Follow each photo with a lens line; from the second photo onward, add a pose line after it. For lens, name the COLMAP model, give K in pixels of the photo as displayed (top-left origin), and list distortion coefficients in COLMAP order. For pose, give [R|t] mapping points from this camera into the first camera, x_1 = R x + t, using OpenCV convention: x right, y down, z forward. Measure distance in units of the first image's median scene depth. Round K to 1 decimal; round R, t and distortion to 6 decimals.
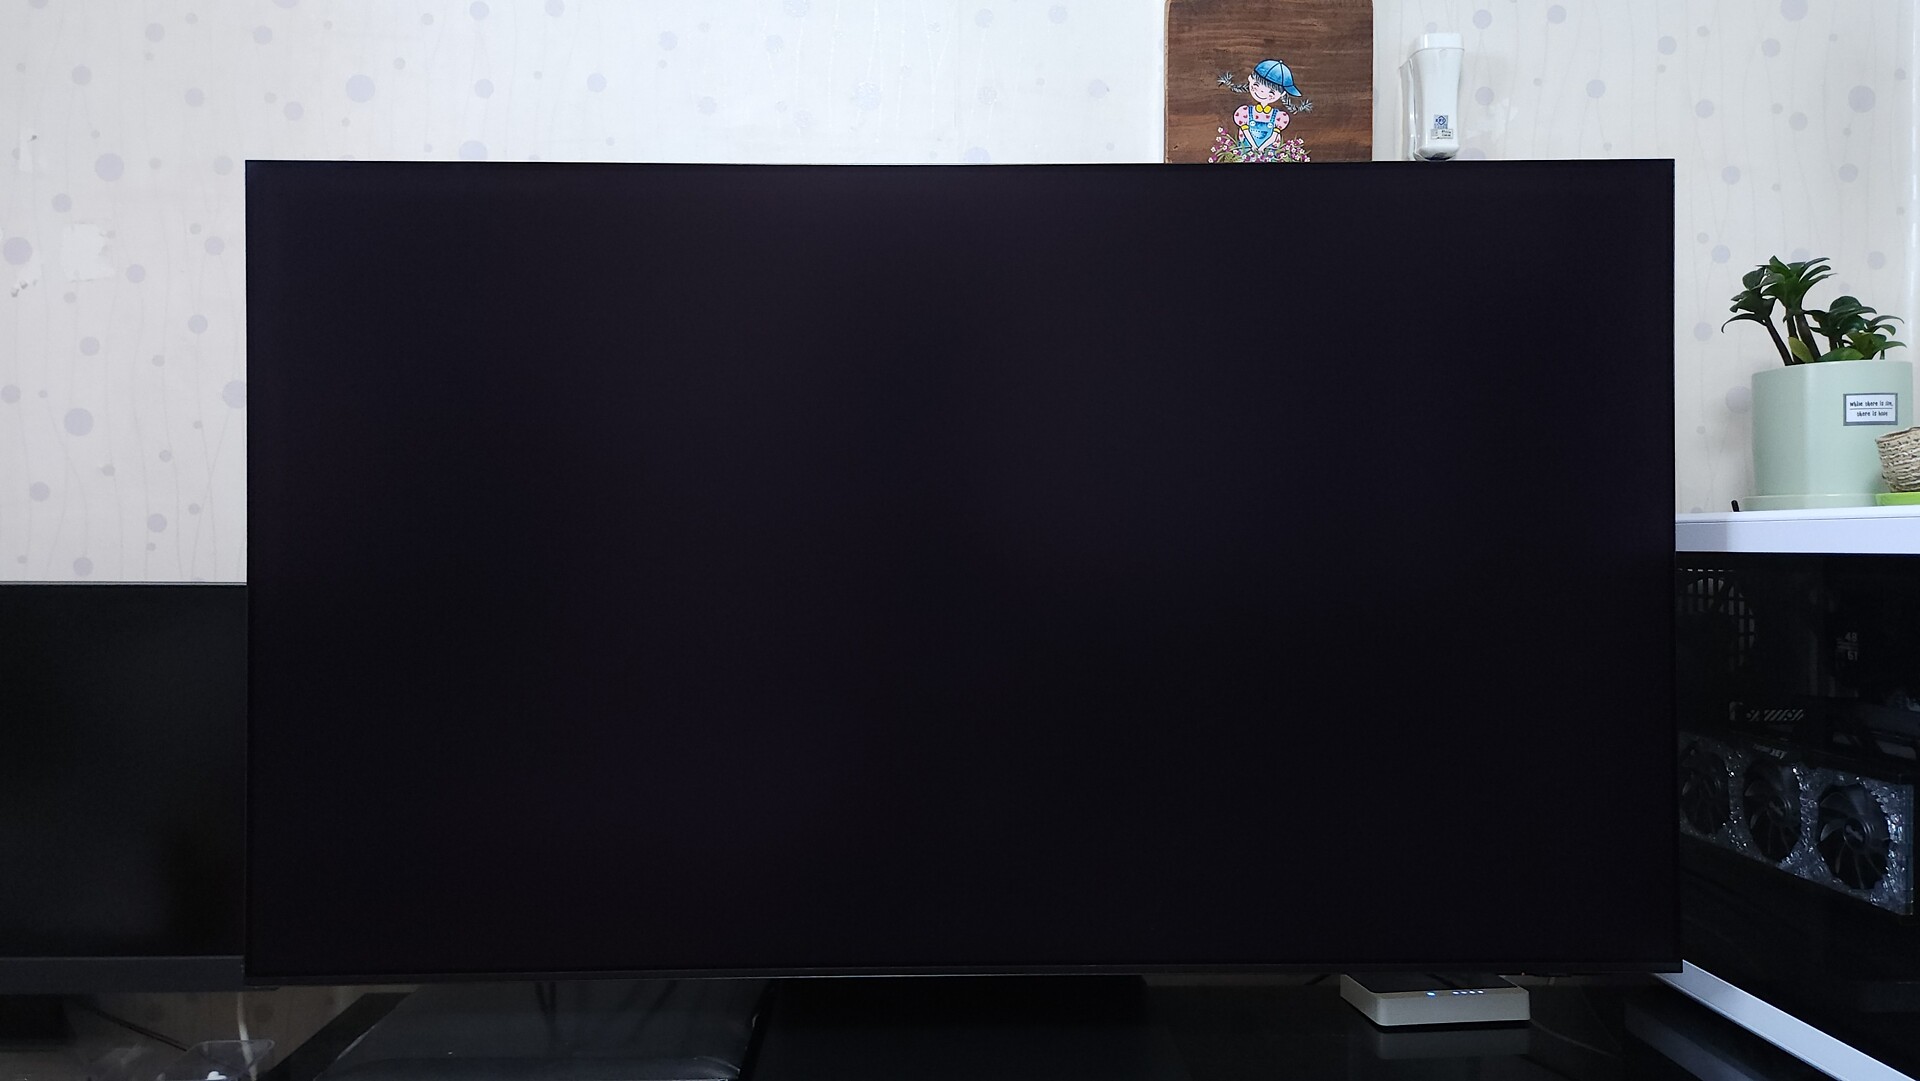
lens RADIAL K [[1232.2, 0, 949.5], [0, 1232.2, 534.4], [0, 0, 1]] dist [-0.000915, -0.001984]
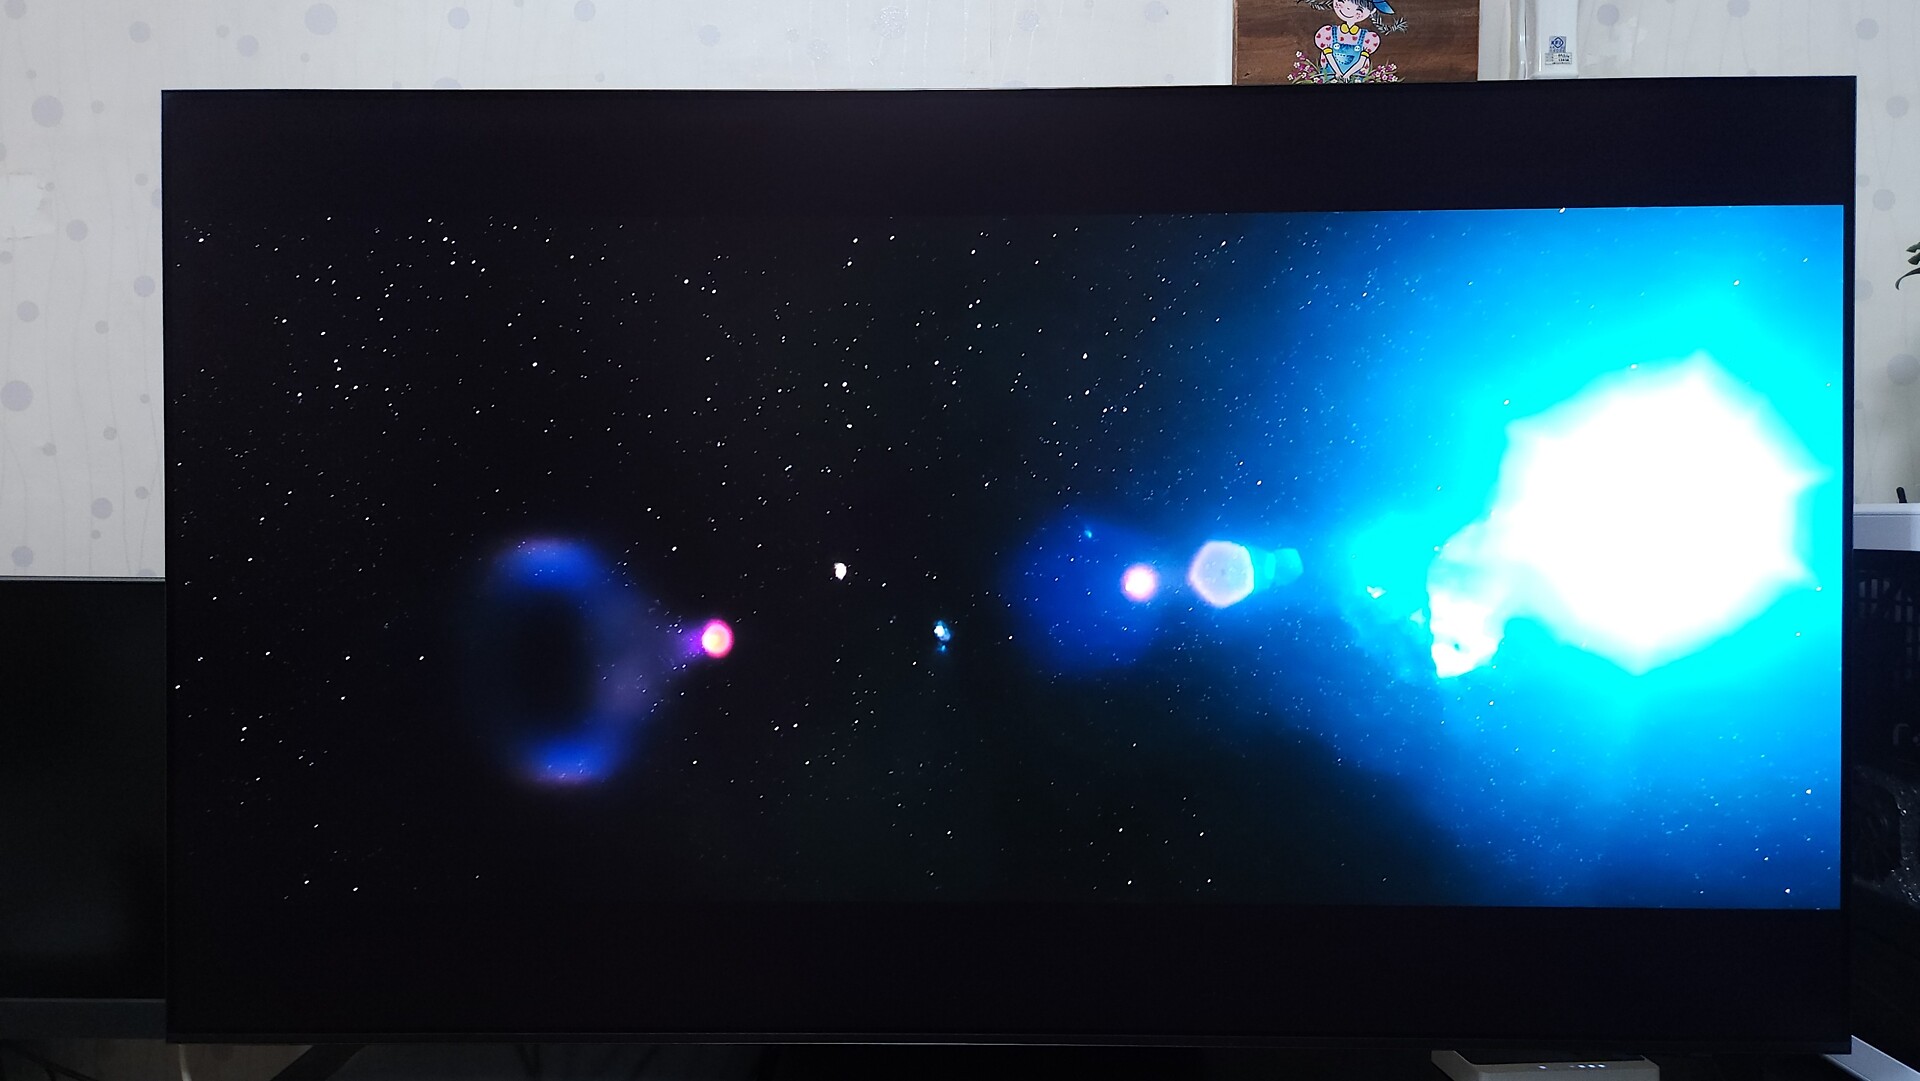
lens RADIAL K [[1239.8, 0, 963.0], [0, 1239.8, 535.0], [0, 0, 1]] dist [-0.004960, -0.001534]
pose [[0.999503, 0.003354, -0.031335, 0.014283], [-0.002790, 0.999834, 0.018005, -0.008346], [0.031390, -0.017908, 0.999347, 0.124784]]
